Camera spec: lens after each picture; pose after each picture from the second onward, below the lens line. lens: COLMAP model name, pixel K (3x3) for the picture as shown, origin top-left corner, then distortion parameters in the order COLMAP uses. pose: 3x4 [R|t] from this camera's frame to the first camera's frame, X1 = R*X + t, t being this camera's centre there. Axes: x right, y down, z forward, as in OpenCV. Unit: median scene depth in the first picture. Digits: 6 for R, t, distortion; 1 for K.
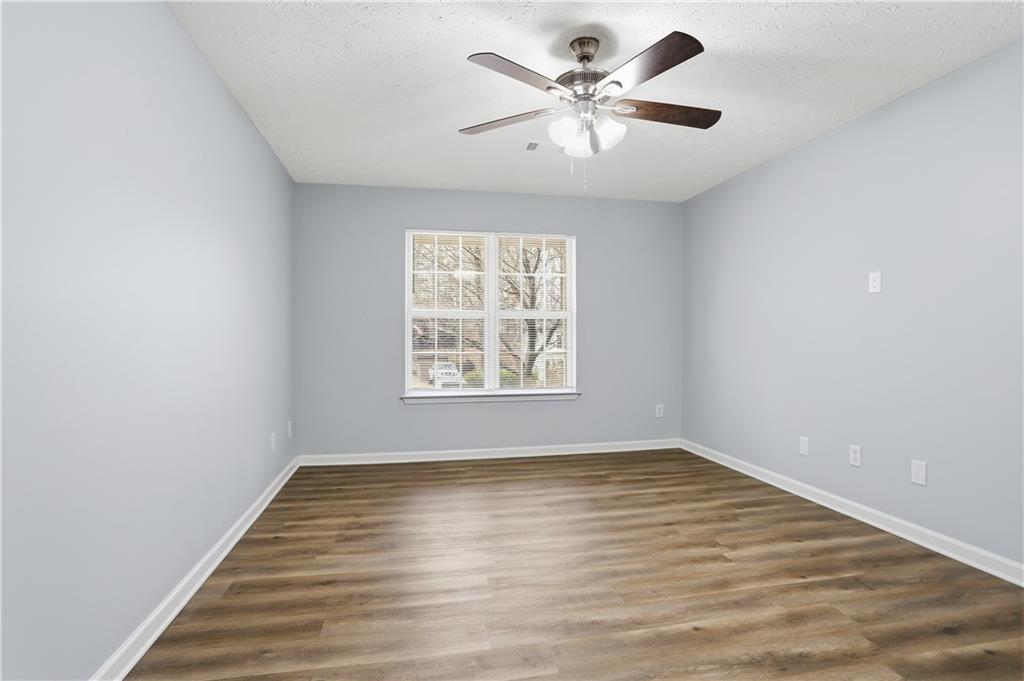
lens RADIAL K [[543.4, 0, 509.9], [0, 543.4, 346.4], [0, 0, 1]] dist [0.000170, 0.000314]
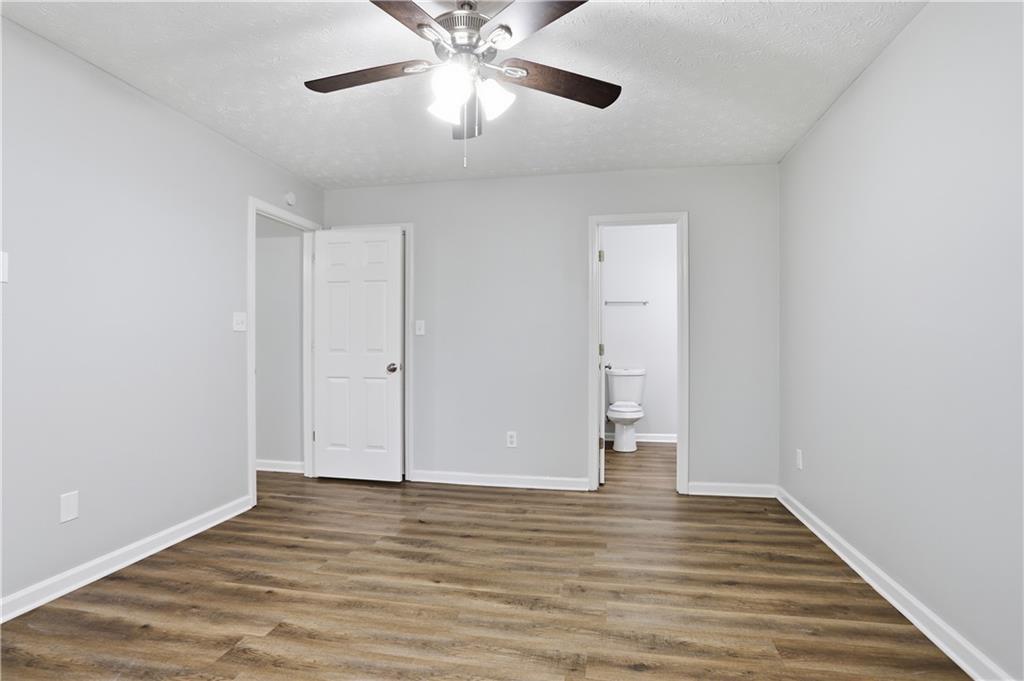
lens RADIAL K [[543.4, 0, 509.9], [0, 543.4, 346.4], [0, 0, 1]] dist [0.000170, 0.000314]
pose [[-0.931417, -0.000930, 0.363954, -0.226750], [0.006401, 0.999800, 0.018936, -0.033374], [-0.363899, 0.019967, -0.931225, 1.817194]]
